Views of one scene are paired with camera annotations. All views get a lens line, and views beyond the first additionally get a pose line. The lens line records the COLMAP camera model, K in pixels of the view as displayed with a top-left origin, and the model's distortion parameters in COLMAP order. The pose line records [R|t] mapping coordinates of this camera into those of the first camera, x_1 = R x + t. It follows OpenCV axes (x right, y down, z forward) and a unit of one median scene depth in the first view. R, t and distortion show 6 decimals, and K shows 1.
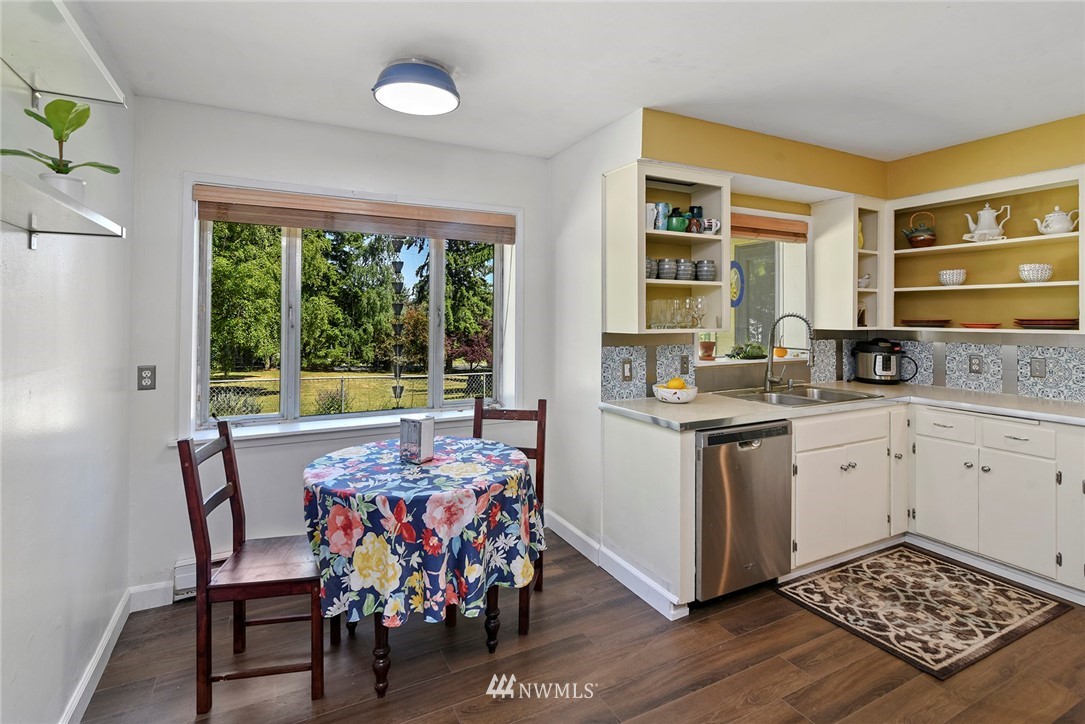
lens RADIAL K [[523.6, 0, 538.7], [0, 523.6, 310.1], [0, 0, 1]] dist [-0.002095, 0.000083]
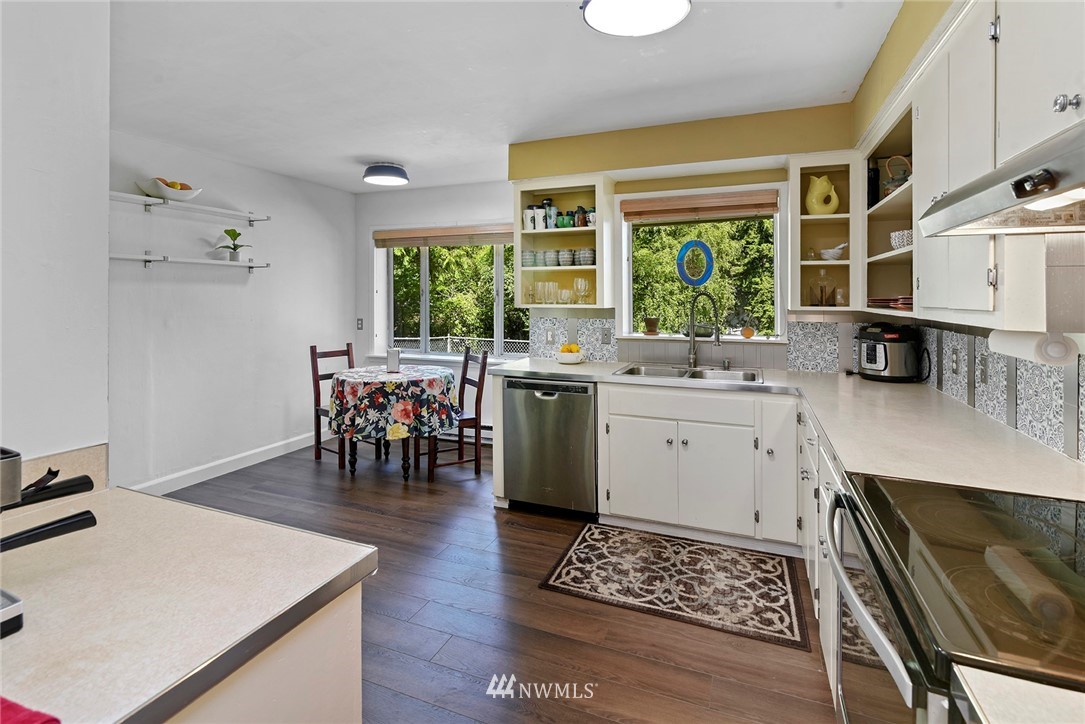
lens RADIAL K [[519.2, 0, 542.8], [0, 519.2, 295.4], [0, 0, 1]] dist [-0.000346, -0.000329]
pose [[0.656863, -0.001948, -0.754008, 1.277446], [0.009066, 0.999945, 0.005314, 0.006590], [0.753956, -0.010327, 0.656844, 0.152026]]
